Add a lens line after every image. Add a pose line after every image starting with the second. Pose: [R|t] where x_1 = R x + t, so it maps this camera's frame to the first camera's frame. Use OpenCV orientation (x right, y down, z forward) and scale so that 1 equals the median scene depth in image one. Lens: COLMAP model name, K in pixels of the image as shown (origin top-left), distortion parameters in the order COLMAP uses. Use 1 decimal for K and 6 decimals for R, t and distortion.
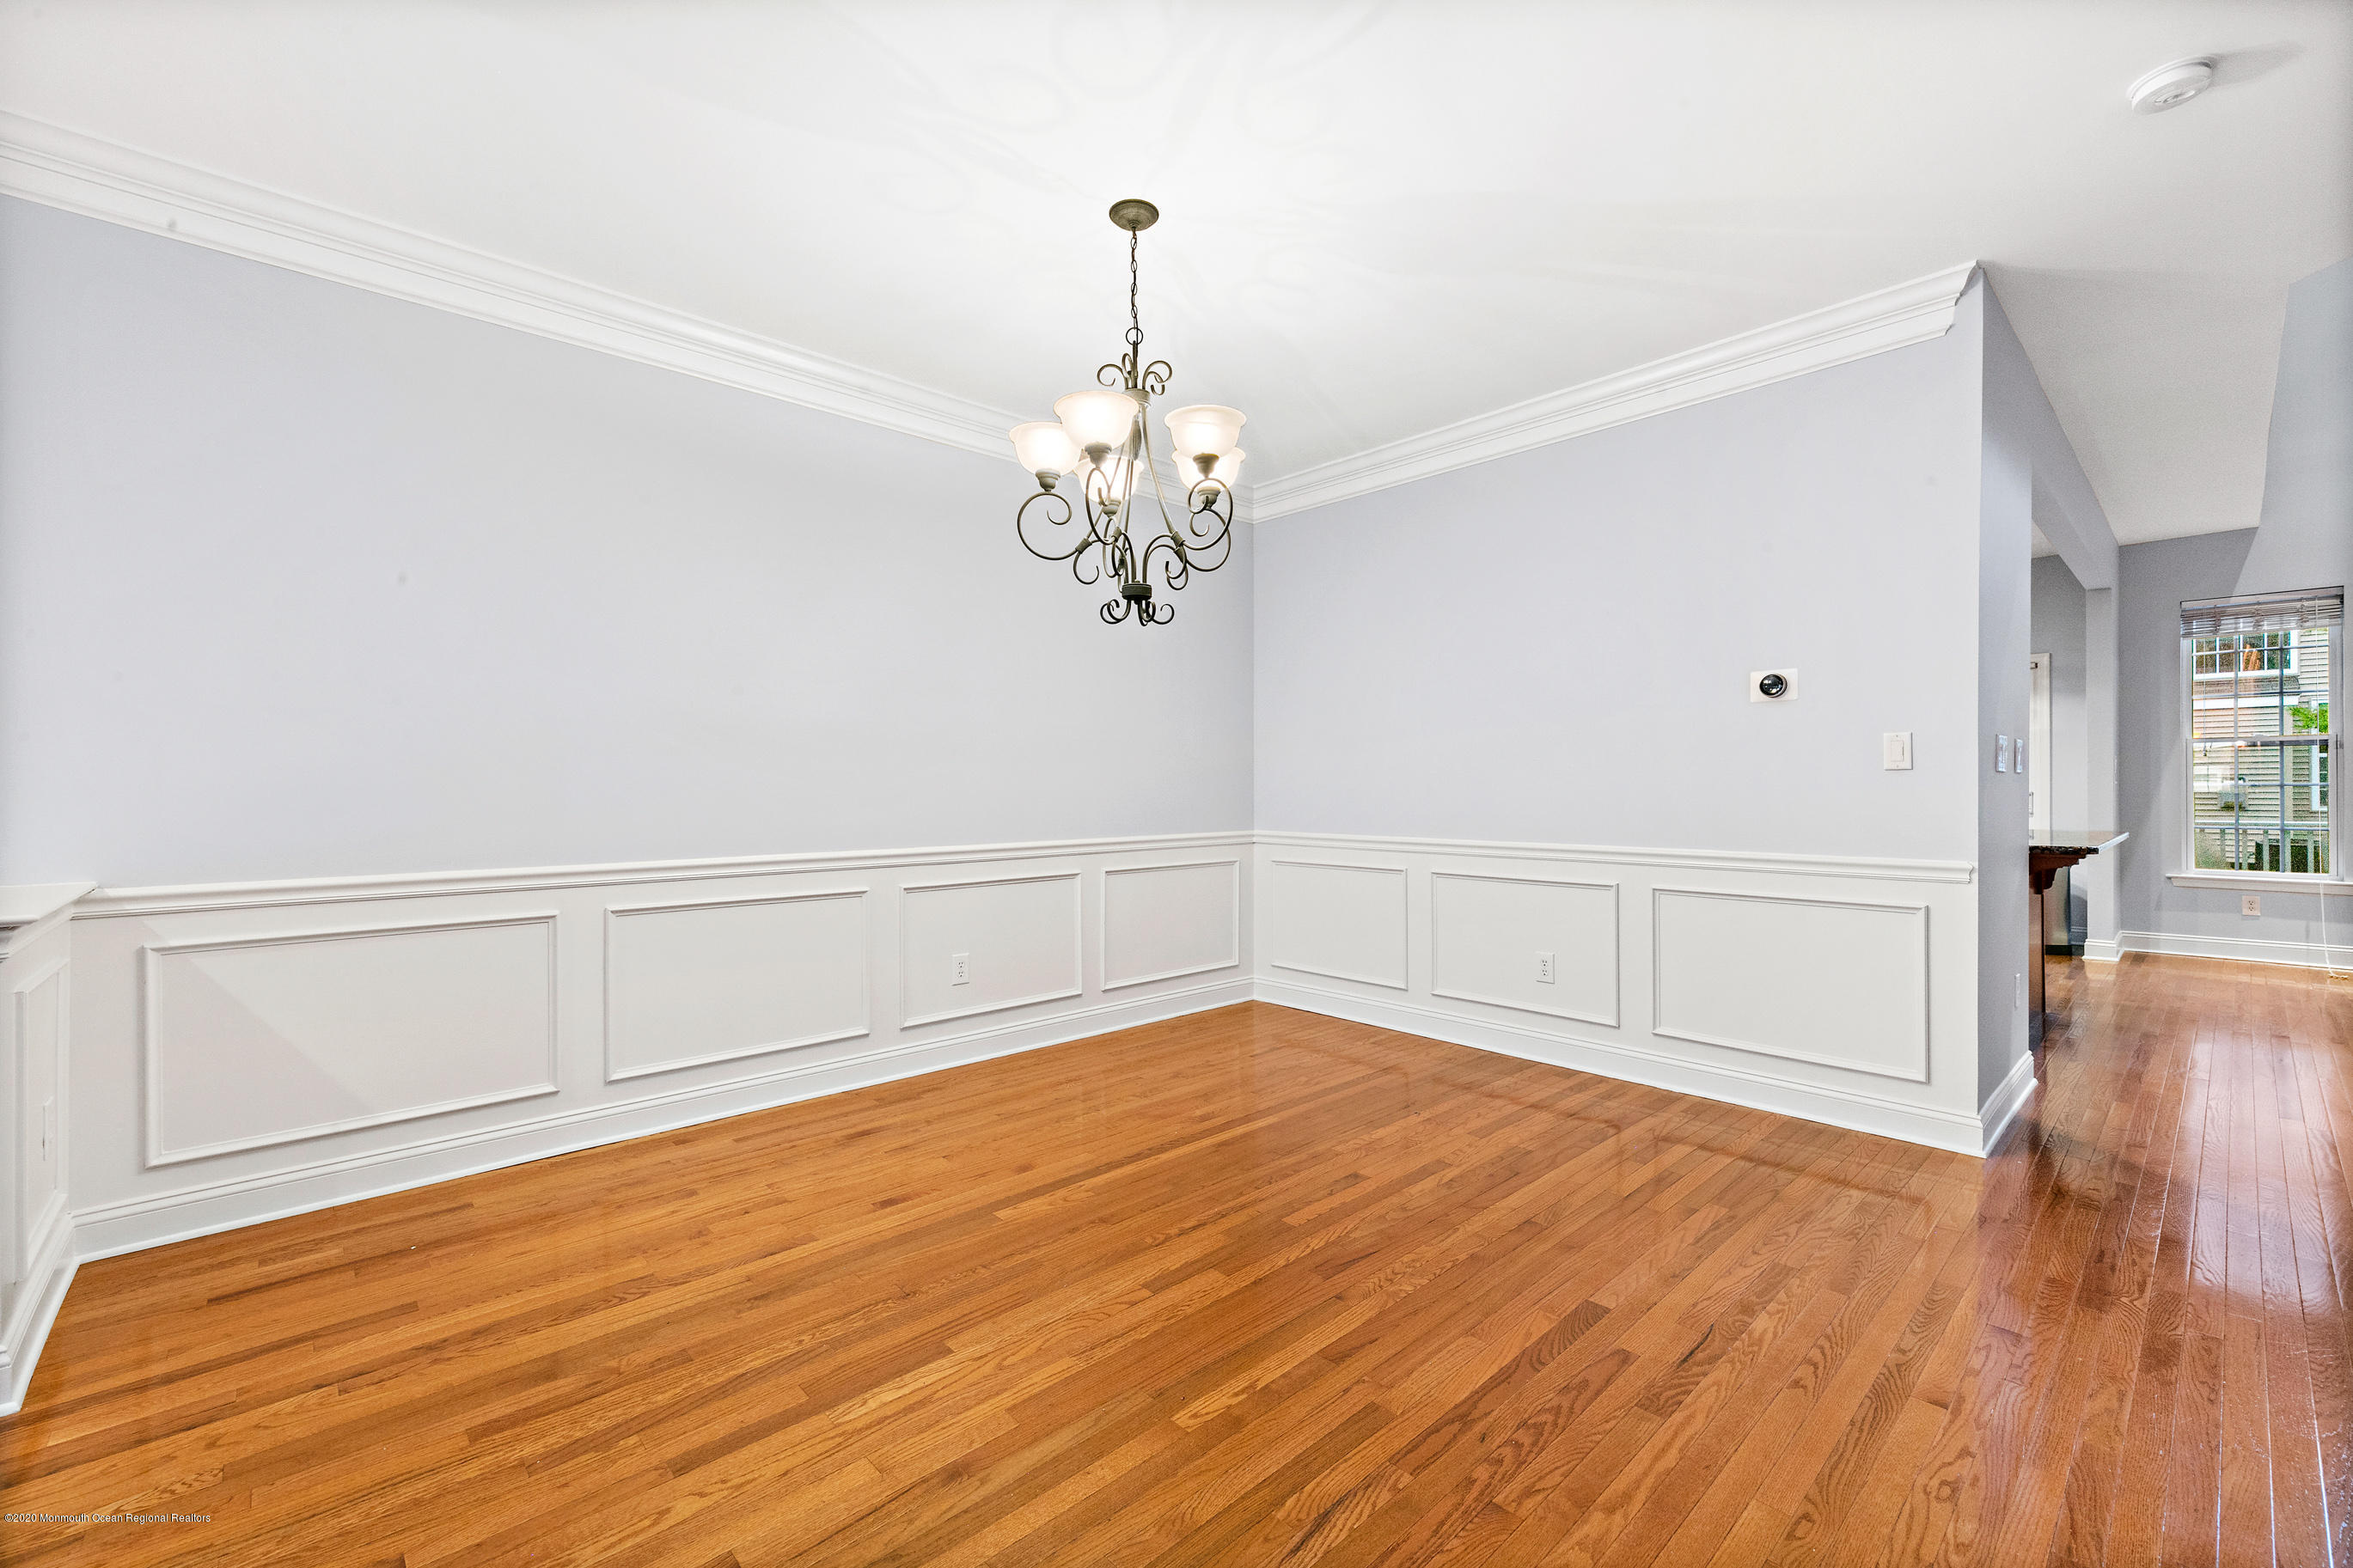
lens RADIAL K [[980.2, 0, 1176.5], [0, 980.2, 784.0], [0, 0, 1]] dist [0.011000, -0.000023]
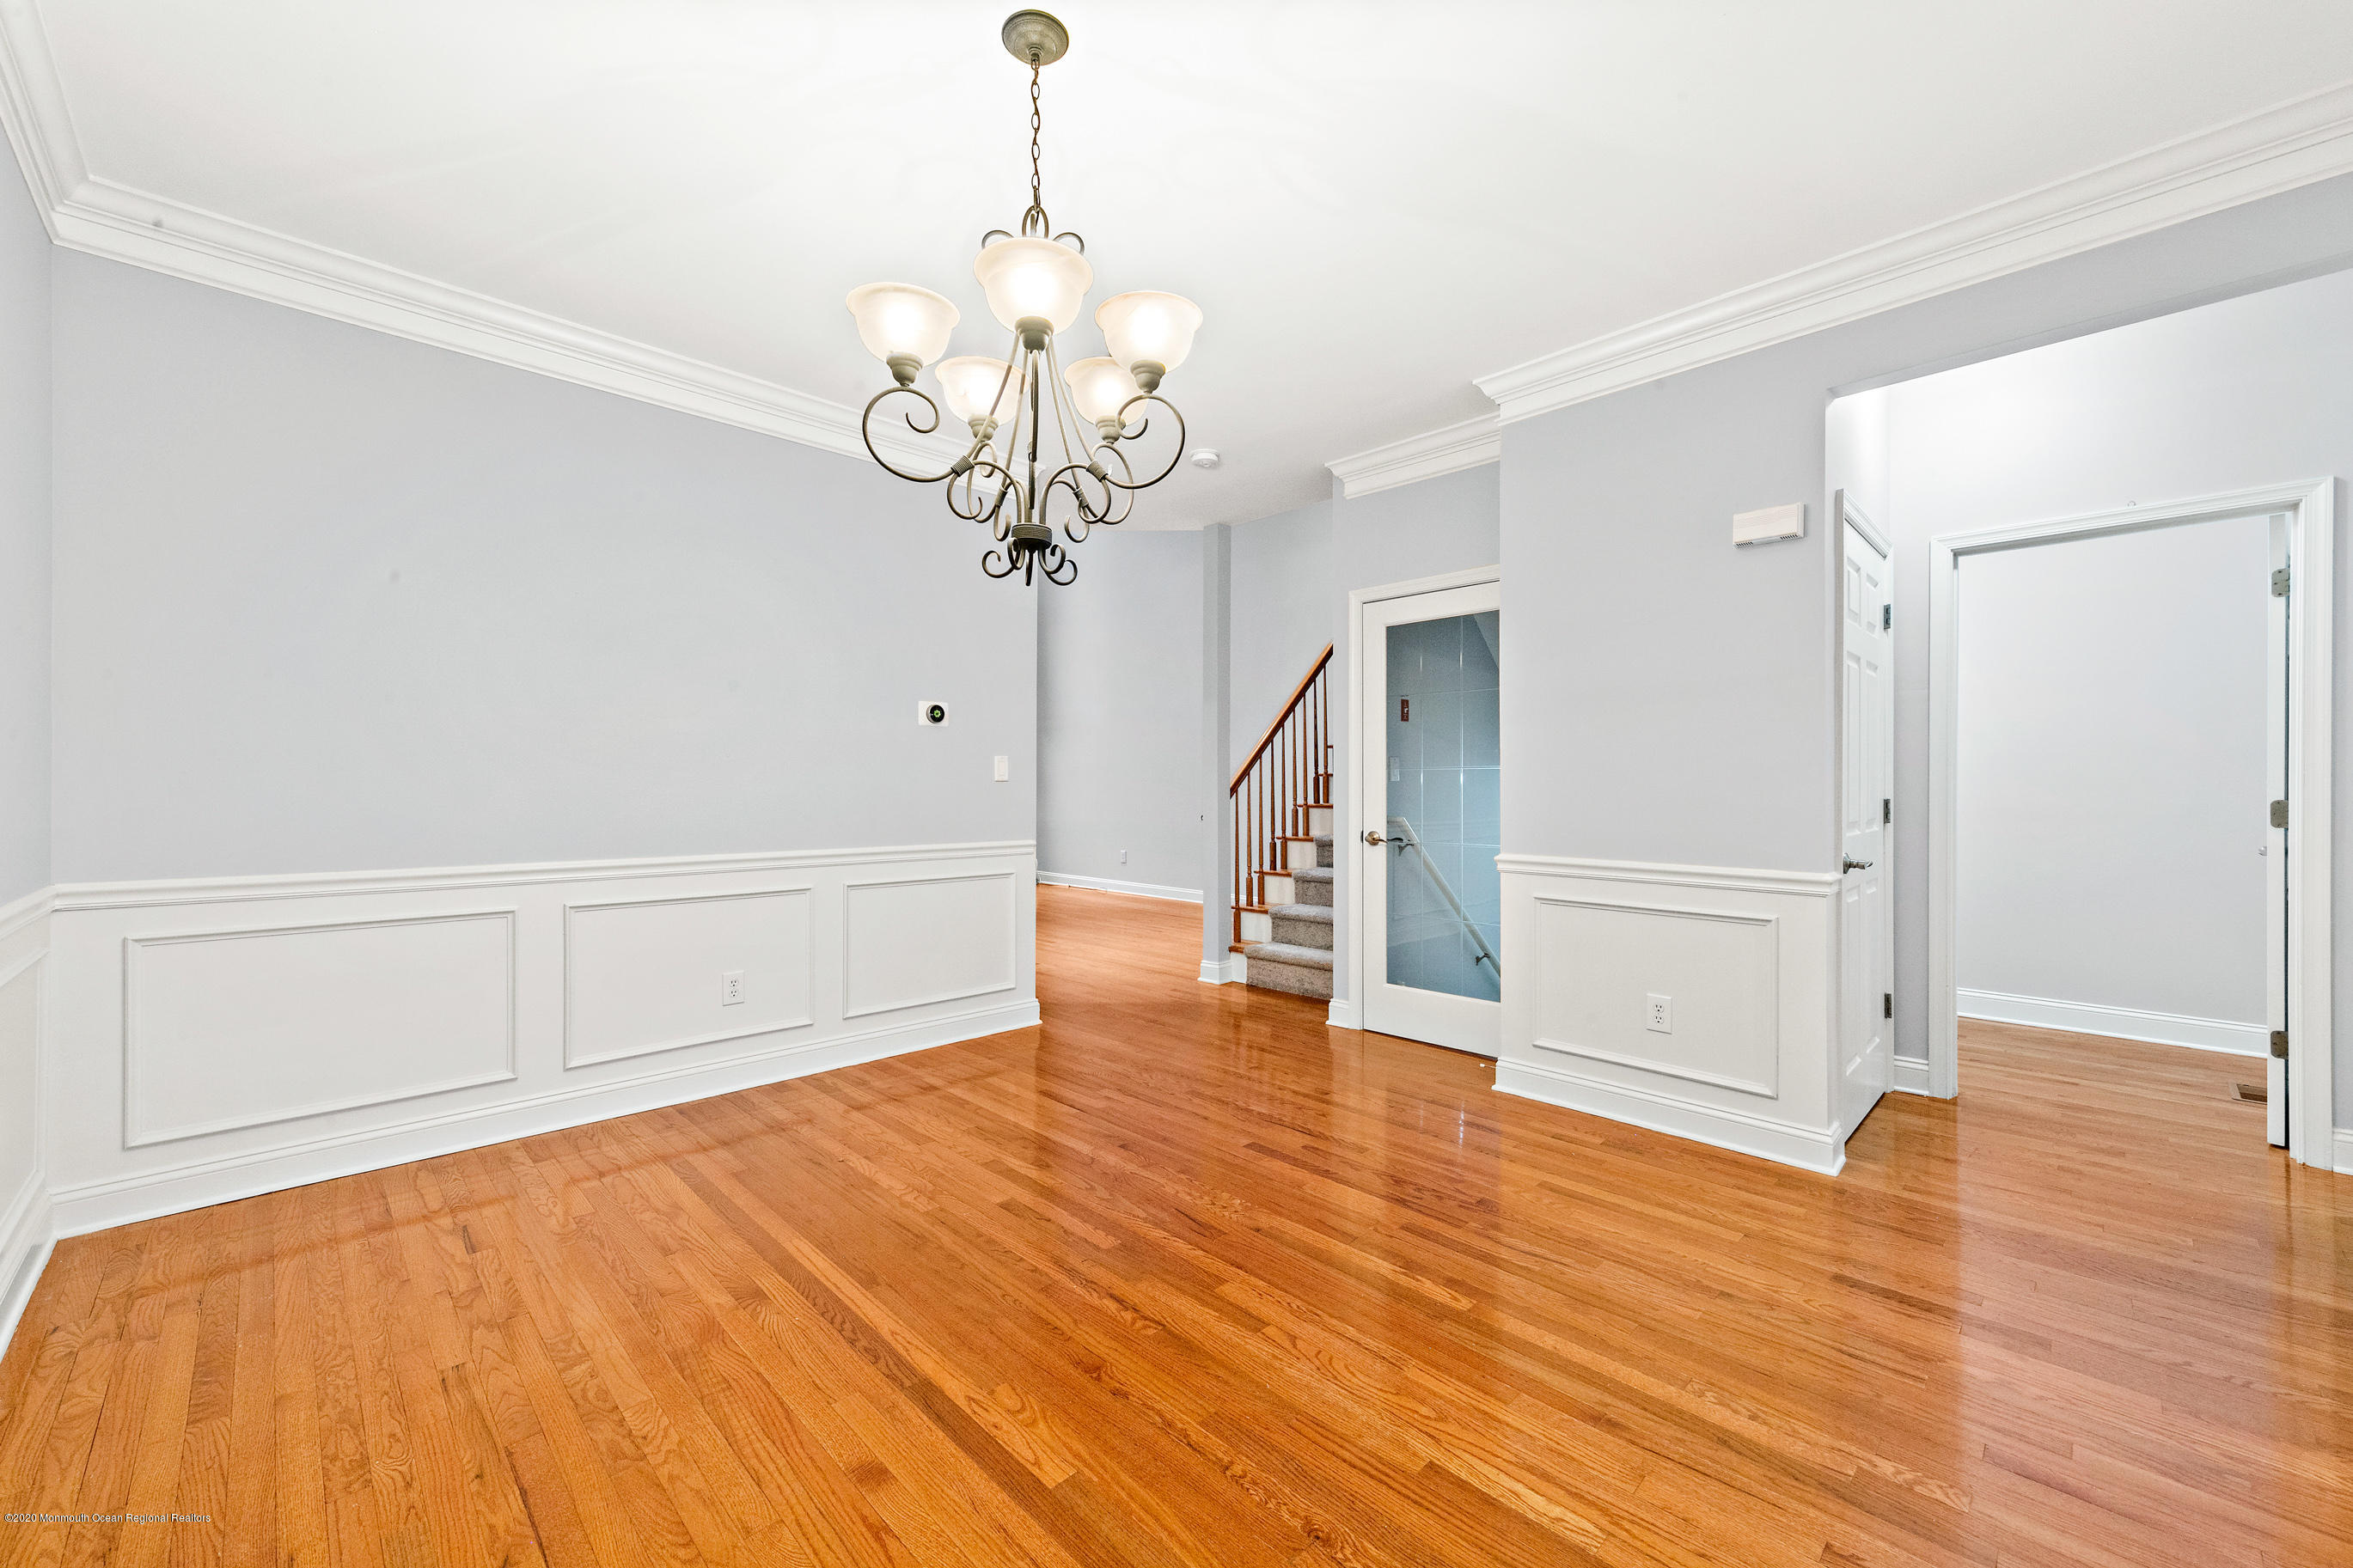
lens RADIAL K [[913.8, 0, 1163.4], [0, 913.8, 784.5], [0, 0, 1]] dist [0.002505, 0.000328]
pose [[-0.021989, 0.005955, 0.999740, -0.698546], [-0.001524, 0.999981, -0.005989, -0.001137], [-0.999757, -0.001655, -0.021979, 0.860344]]
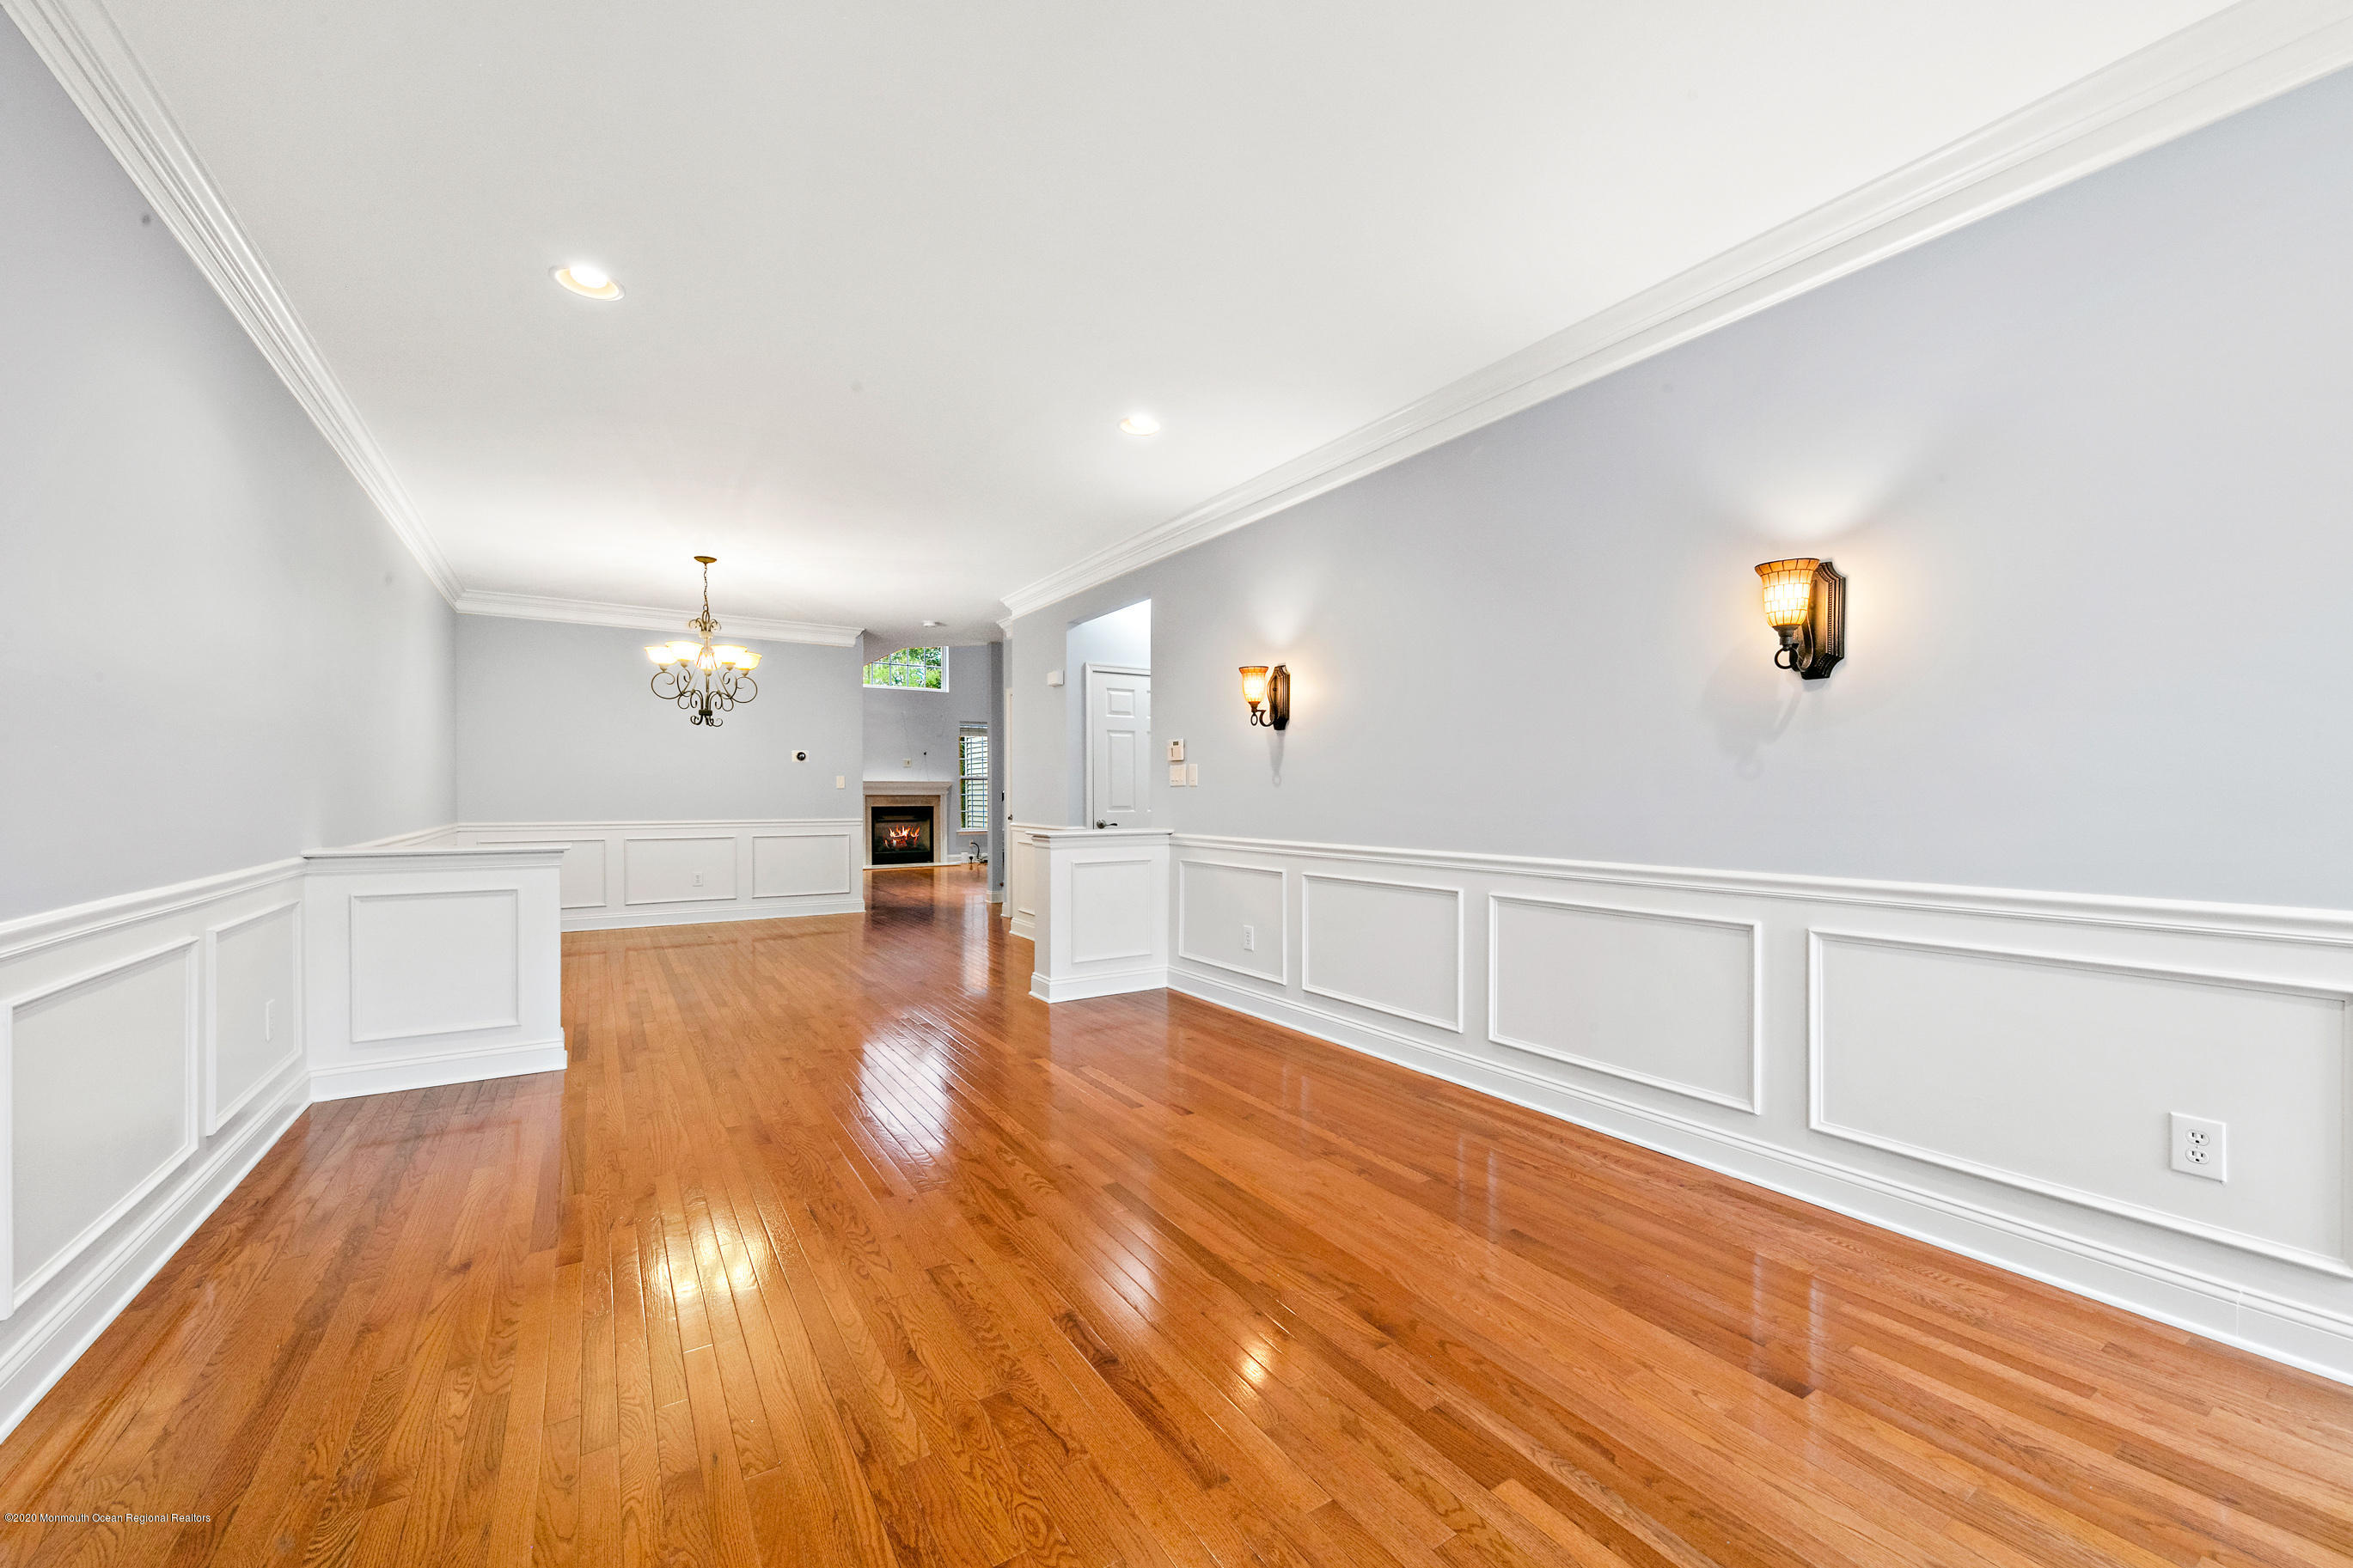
lens RADIAL K [[909.2, 0, 1172.3], [0, 909.2, 795.0], [0, 0, 1]] dist [0.000581, 0.000053]
pose [[0.182884, 0.004487, 0.983124, -1.929650], [0.000447, 0.999989, -0.004648, 0.019825], [-0.983134, 0.001290, 0.182880, -0.522572]]
